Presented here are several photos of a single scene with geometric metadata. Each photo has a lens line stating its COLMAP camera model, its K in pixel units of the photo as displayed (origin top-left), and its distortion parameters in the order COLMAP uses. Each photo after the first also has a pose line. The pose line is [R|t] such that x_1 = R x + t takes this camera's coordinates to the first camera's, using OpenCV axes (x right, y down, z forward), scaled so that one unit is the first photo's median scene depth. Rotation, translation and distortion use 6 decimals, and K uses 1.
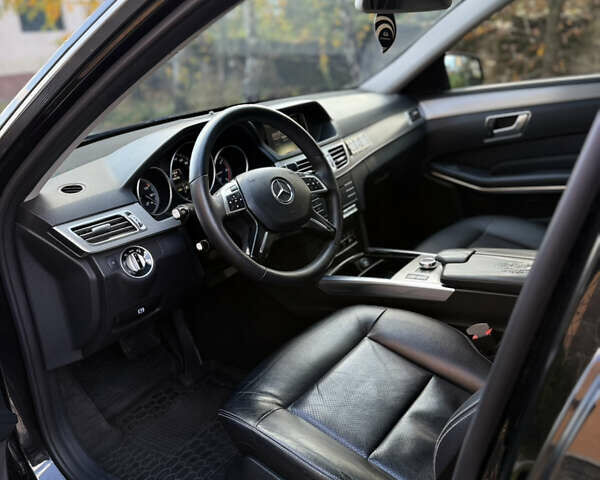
lens RADIAL K [[586.2, 0, 302.6], [0, 586.2, 245.5], [0, 0, 1]] dist [0.069691, 0.000000]
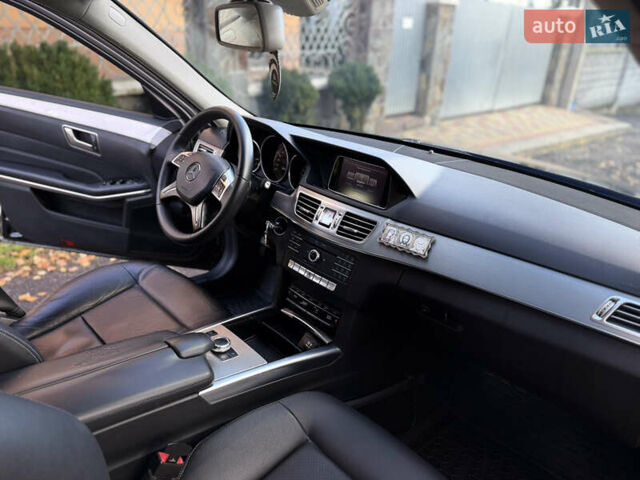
lens RADIAL K [[467.0, 0, 317.8], [0, 467.0, 238.5], [0, 0, 1]] dist [0.049226, -0.075672]
pose [[-0.212879, 0.410209, -0.886798, 0.768243], [-0.403014, 0.789936, 0.462148, -0.489581], [0.890091, 0.455774, -0.002841, 1.125121]]
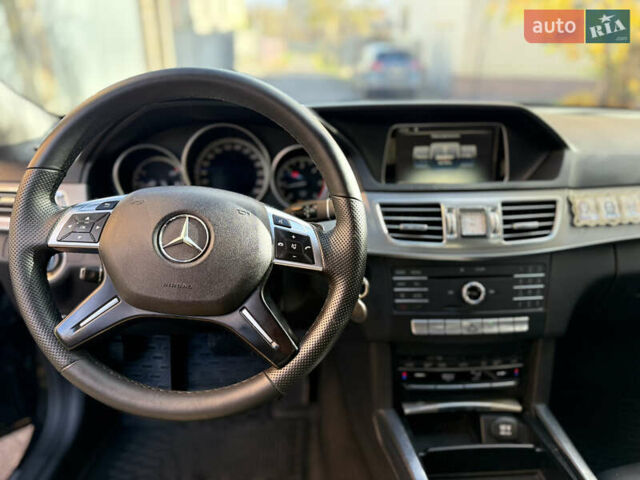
lens RADIAL K [[467.0, 0, 315.4], [0, 467.0, 244.0], [0, 0, 1]] dist [0.049226, -0.075672]
pose [[0.625100, 0.357084, -0.694076, 0.279148], [-0.325298, 0.927497, 0.184202, -0.172169], [0.709529, 0.110636, 0.695937, 0.682429]]
